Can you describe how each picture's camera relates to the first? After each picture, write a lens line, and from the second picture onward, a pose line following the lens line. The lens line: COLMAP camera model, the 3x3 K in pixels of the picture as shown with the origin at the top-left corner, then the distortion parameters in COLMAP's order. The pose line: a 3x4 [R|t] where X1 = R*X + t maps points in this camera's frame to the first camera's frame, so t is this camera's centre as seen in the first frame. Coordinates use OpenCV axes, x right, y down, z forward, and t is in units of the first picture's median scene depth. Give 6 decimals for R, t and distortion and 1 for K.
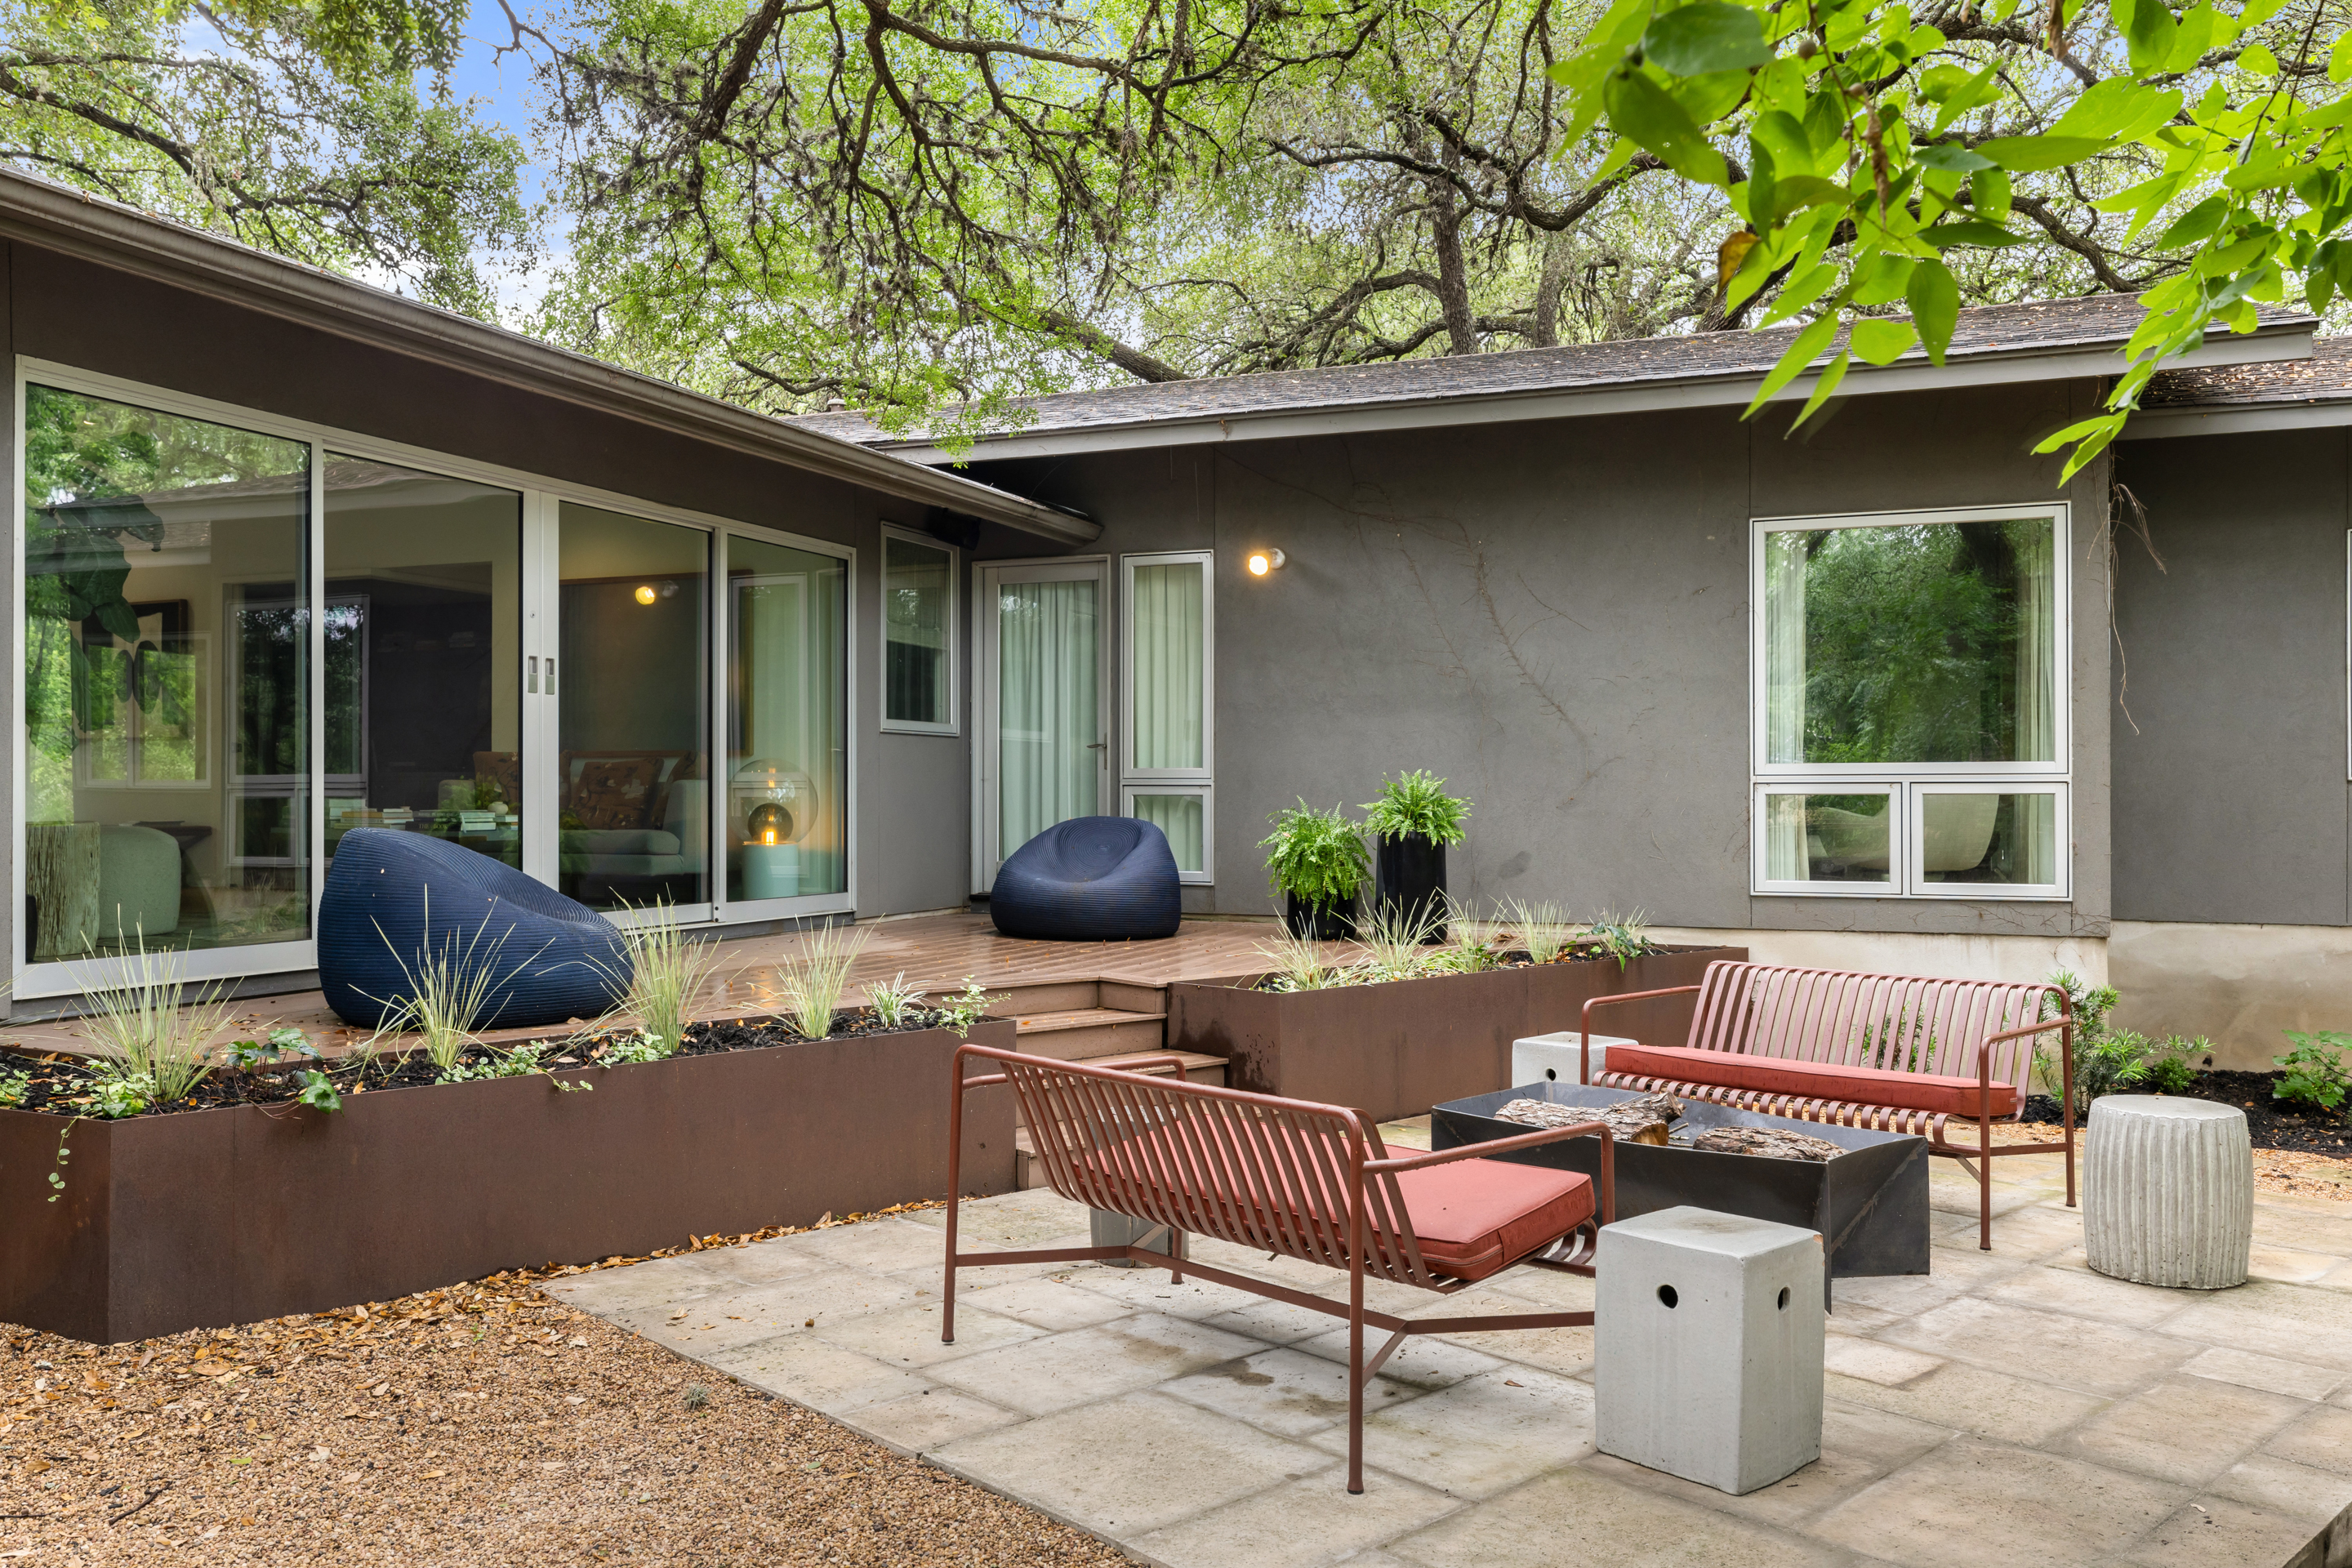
lens RADIAL K [[1872.1, 0, 1179.1], [0, 1872.1, 758.7], [0, 0, 1]] dist [0.001518, -0.002171]
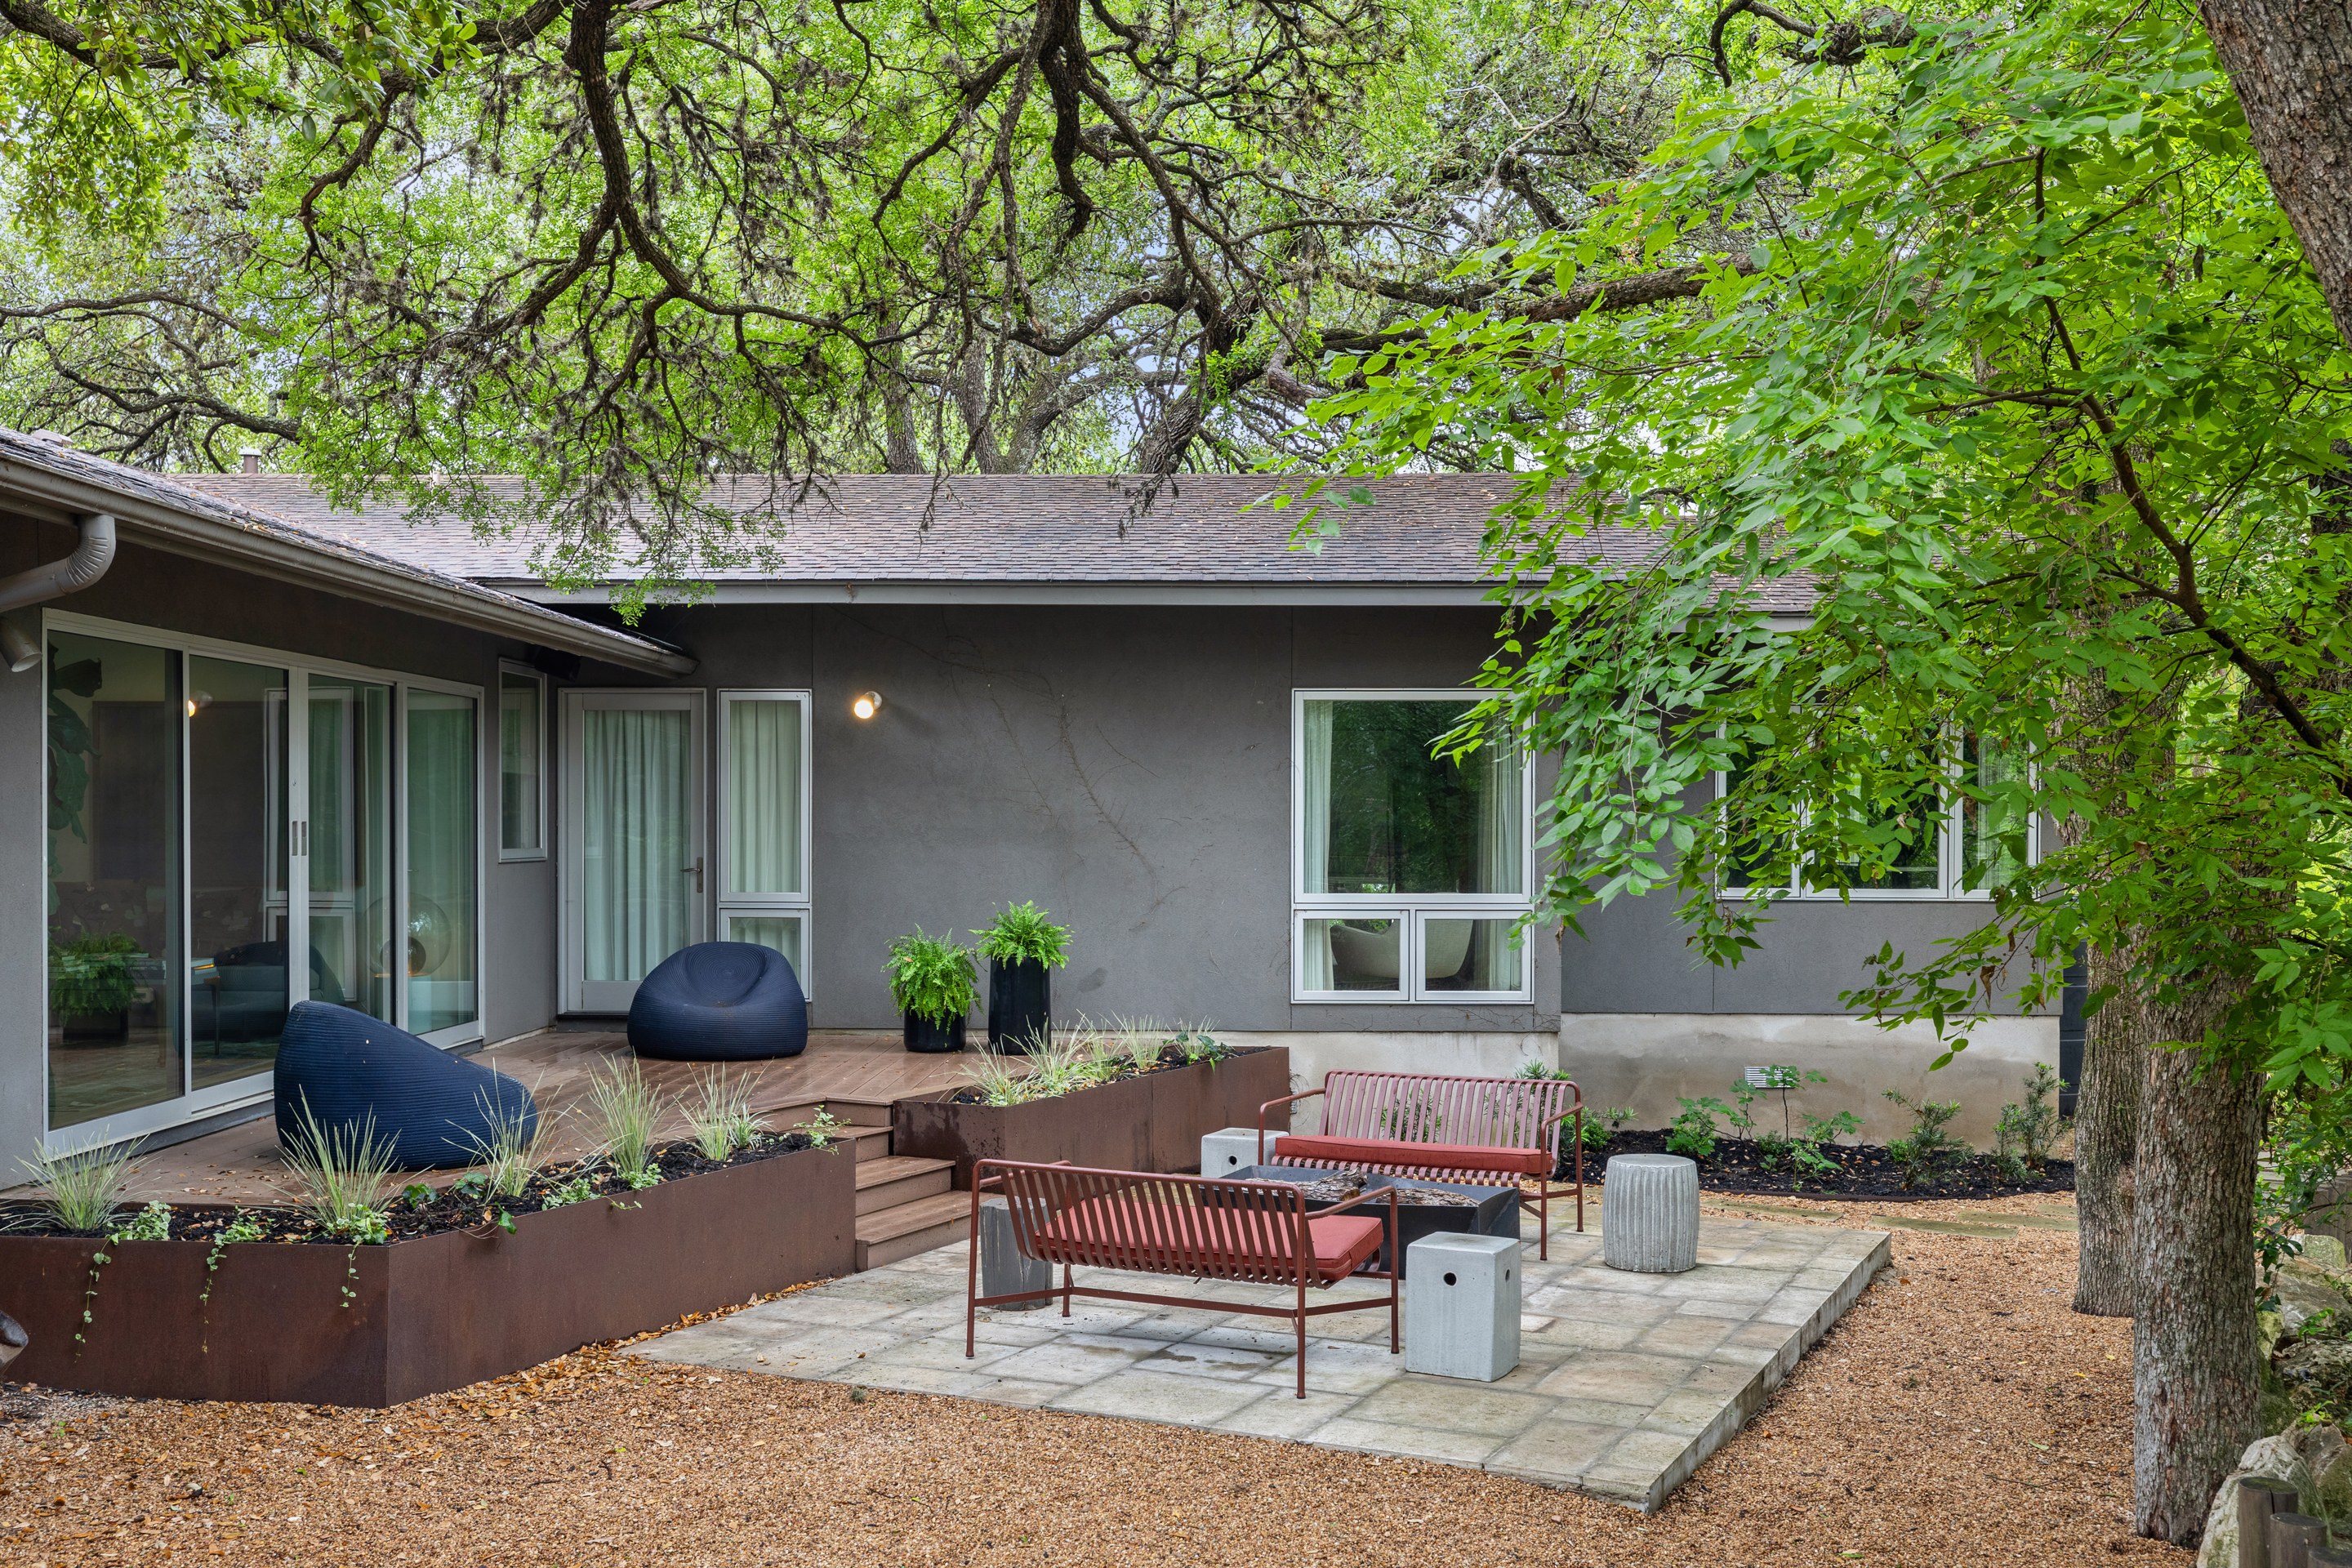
lens RADIAL K [[2383.1, 0, 1176.7], [0, 2383.1, 797.9], [0, 0, 1]] dist [0.022903, 0.000000]
pose [[0.934752, 0.003732, 0.355281, -0.305327], [-0.009126, 0.999867, 0.013508, -0.078316], [-0.355183, -0.015869, 0.934662, -0.398907]]
